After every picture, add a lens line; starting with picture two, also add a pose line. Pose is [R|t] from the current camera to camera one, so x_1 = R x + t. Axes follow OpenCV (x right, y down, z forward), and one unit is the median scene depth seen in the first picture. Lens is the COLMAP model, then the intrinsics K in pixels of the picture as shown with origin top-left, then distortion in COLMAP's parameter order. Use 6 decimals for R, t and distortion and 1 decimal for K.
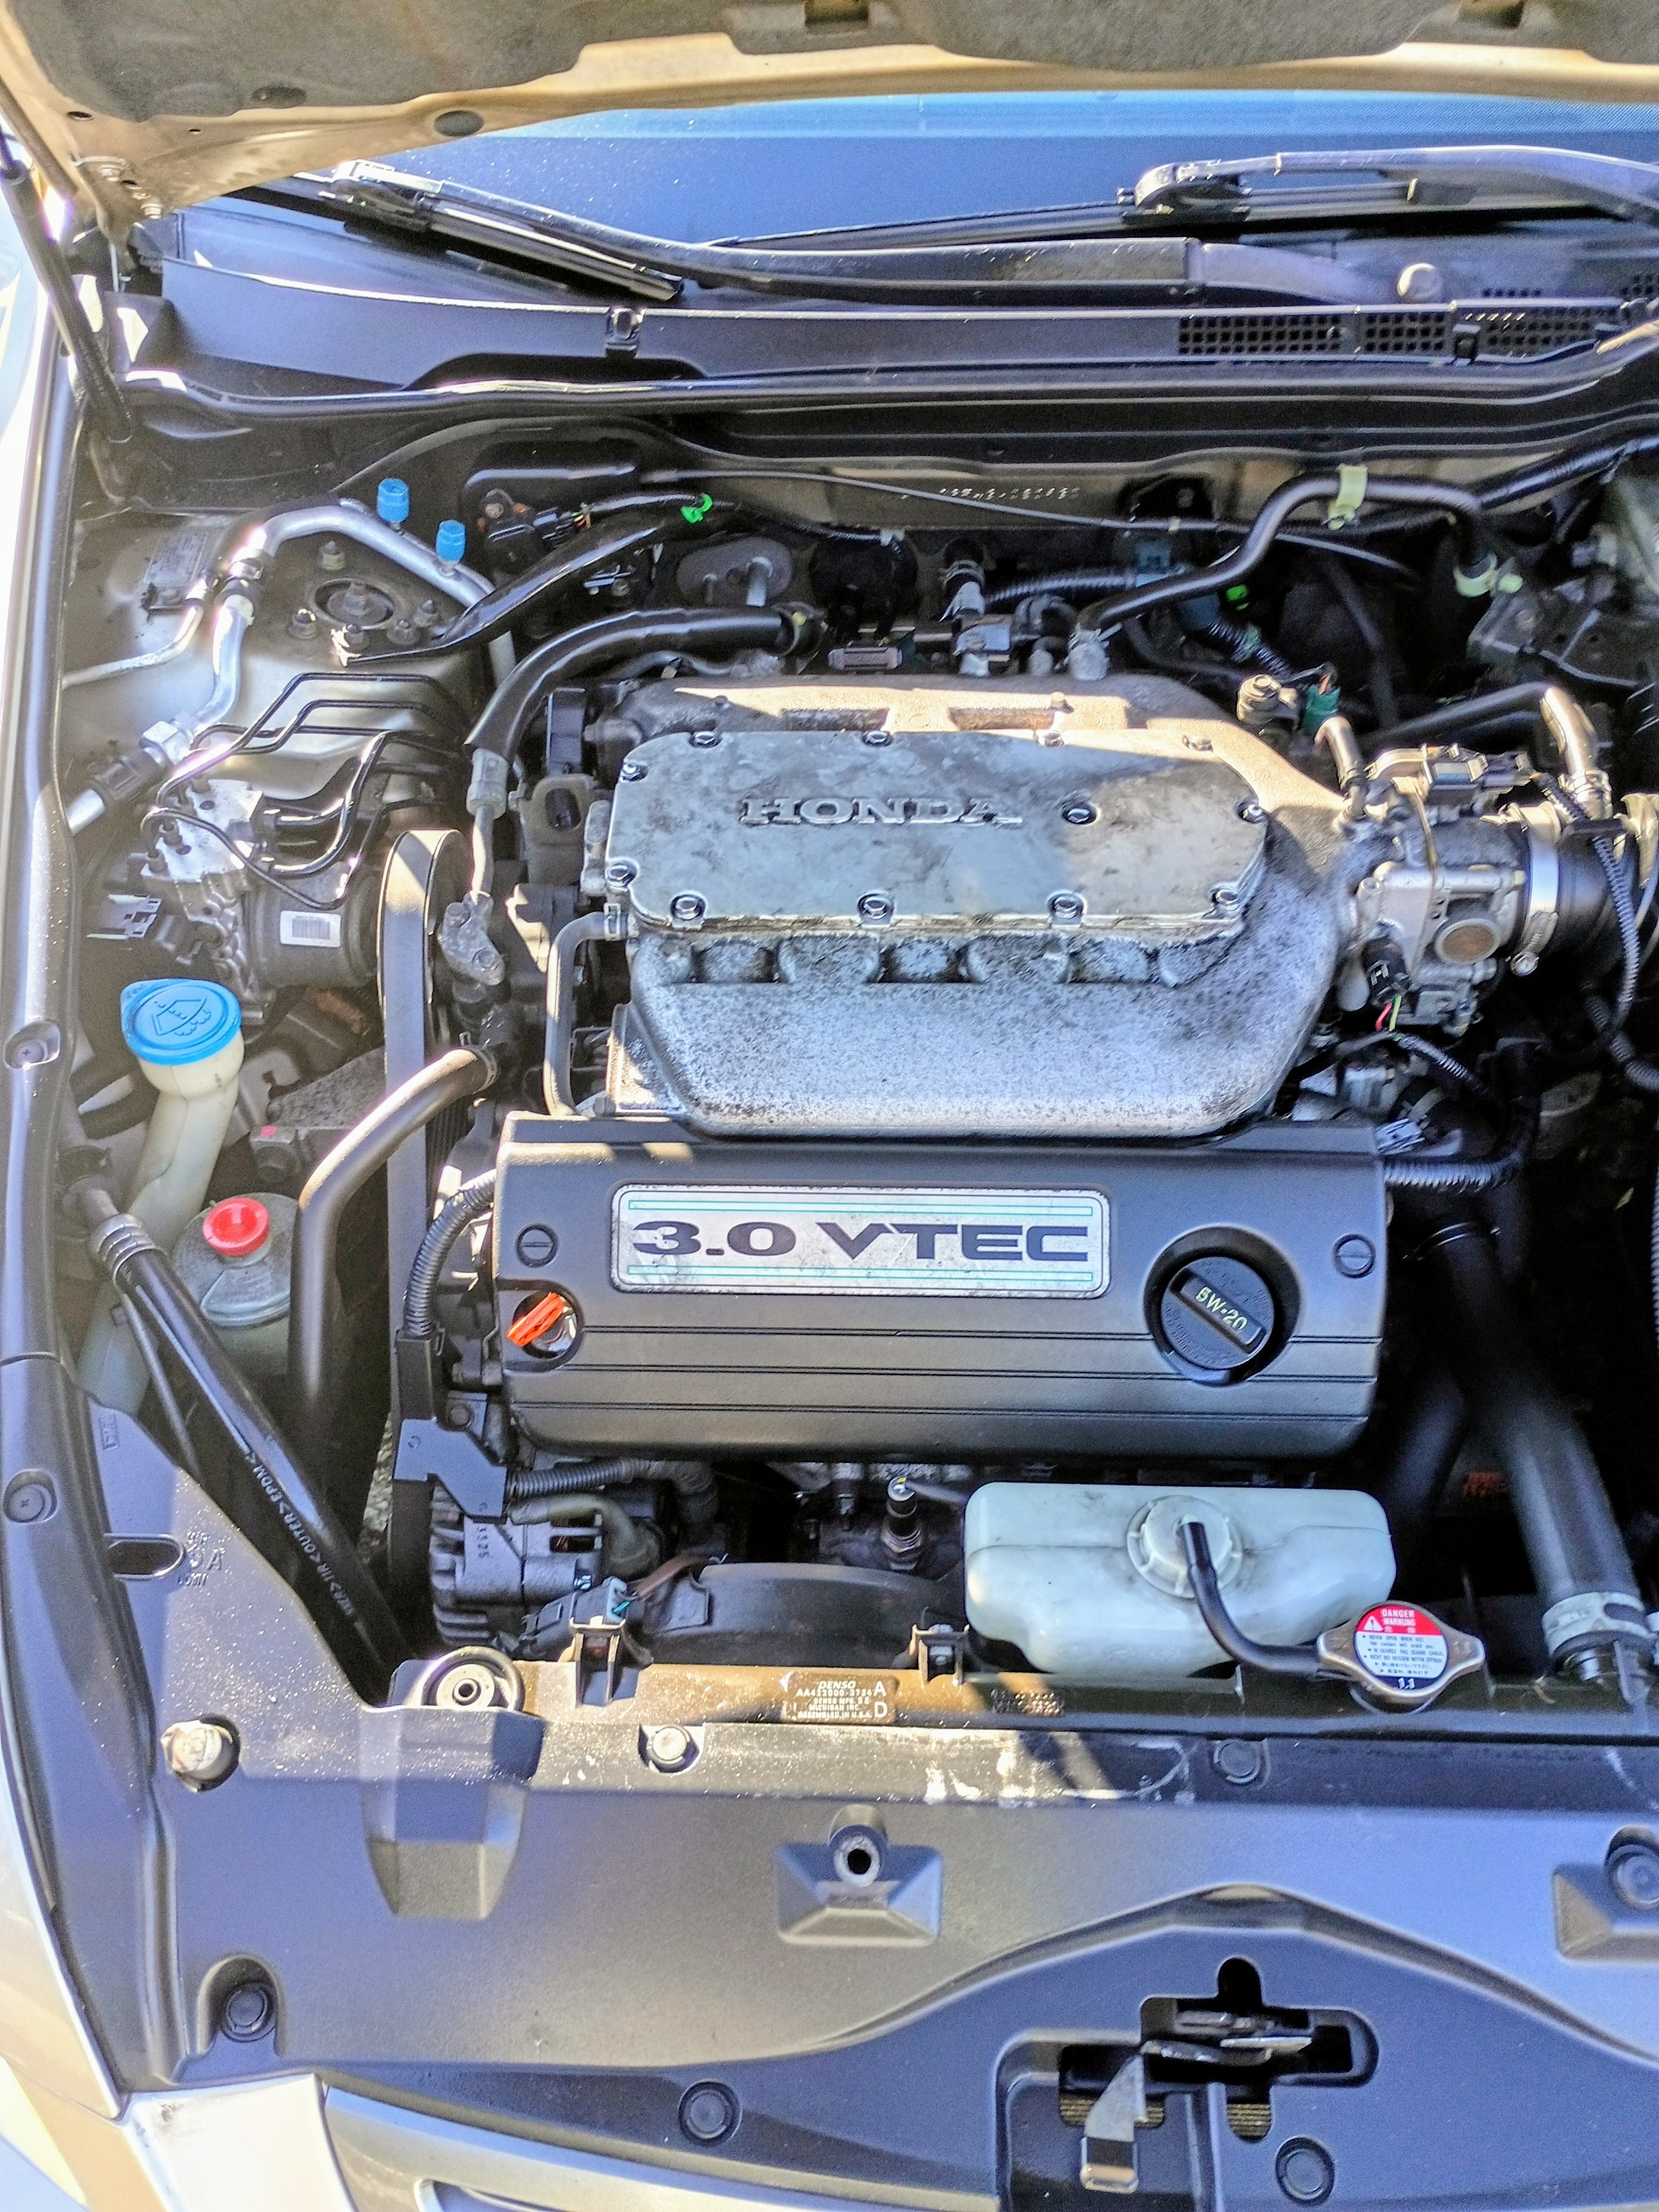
lens RADIAL K [[1852.0, 0, 829.5], [0, 1852.0, 1106.0], [0, 0, 1]] dist [0.080339, -0.124998]
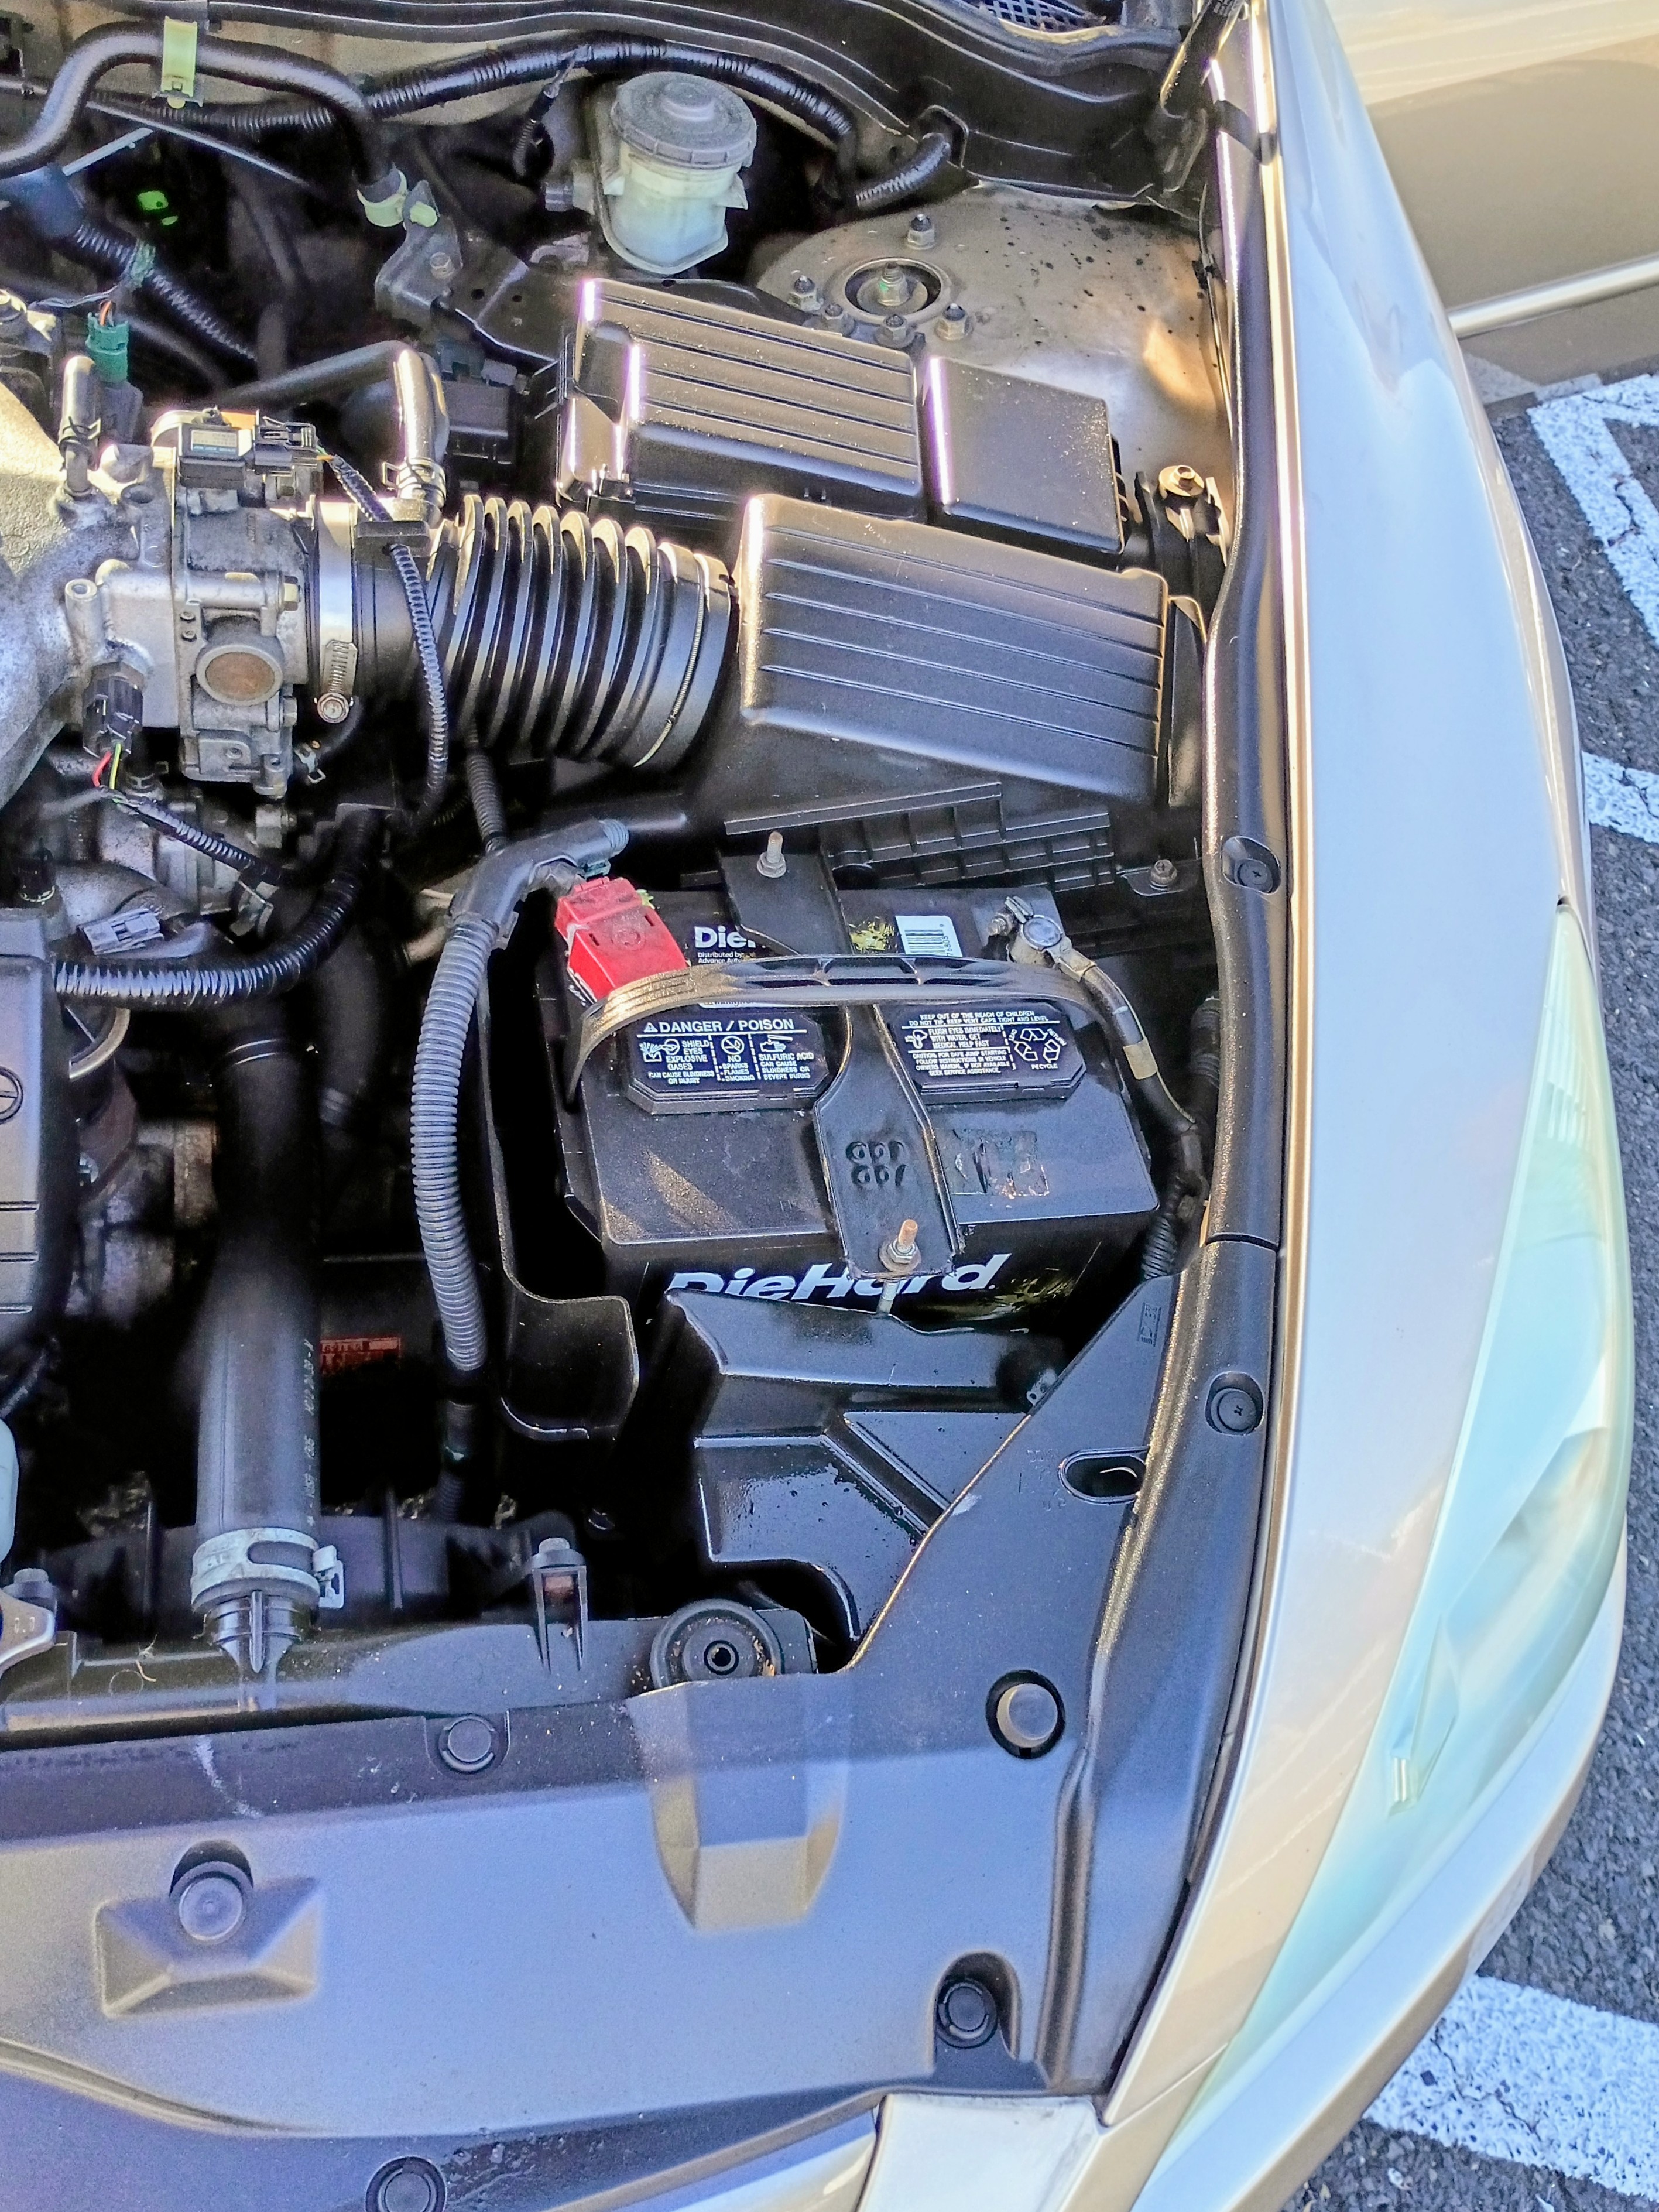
lens RADIAL K [[1859.7, 0, 840.0], [0, 1859.7, 1095.3], [0, 0, 1]] dist [0.048206, -0.068305]
pose [[0.964282, -0.008554, 0.264740, 0.375794], [-0.027439, 0.990875, 0.131961, -0.025289], [-0.263453, -0.134512, 0.955248, 0.180176]]
